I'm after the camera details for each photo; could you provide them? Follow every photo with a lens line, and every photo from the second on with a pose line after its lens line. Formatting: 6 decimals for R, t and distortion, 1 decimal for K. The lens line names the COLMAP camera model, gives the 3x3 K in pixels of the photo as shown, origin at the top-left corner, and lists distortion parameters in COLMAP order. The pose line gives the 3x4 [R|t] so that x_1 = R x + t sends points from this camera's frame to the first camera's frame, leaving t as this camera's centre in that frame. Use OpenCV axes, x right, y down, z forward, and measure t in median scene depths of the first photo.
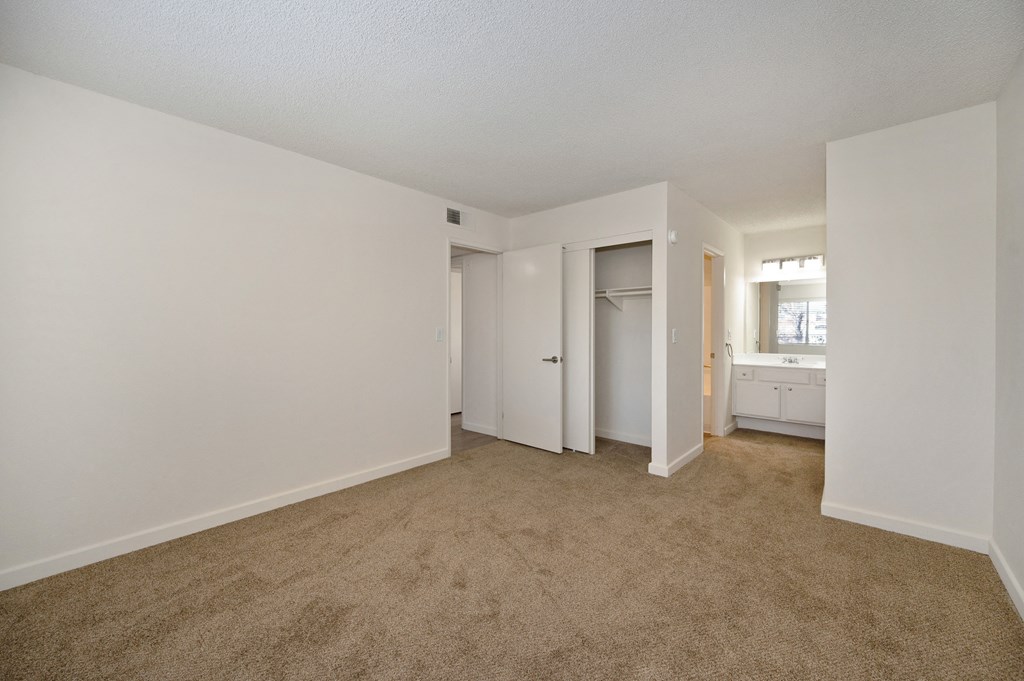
lens RADIAL K [[410.5, 0, 508.8], [0, 410.5, 339.6], [0, 0, 1]] dist [0.012354, -0.000035]
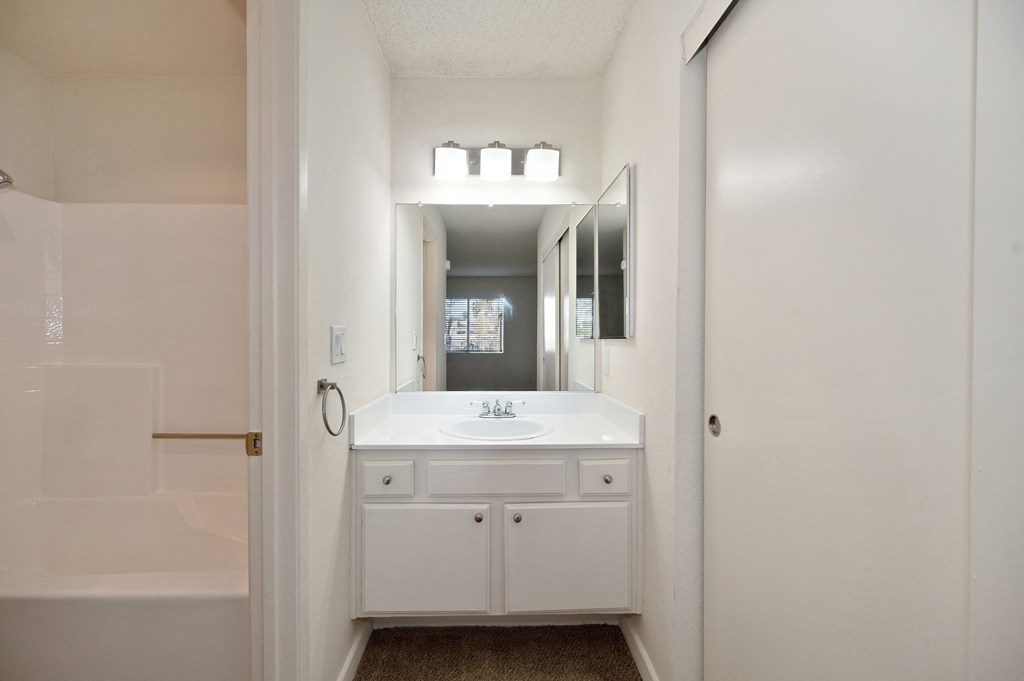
lens RADIAL K [[410.5, 0, 508.8], [0, 410.5, 339.6], [0, 0, 1]] dist [0.012354, -0.000035]
pose [[0.715953, -0.000725, 0.698148, 0.423655], [0.007473, 0.999950, -0.006626, -0.013721], [-0.698108, 0.009961, 0.715923, 0.721351]]
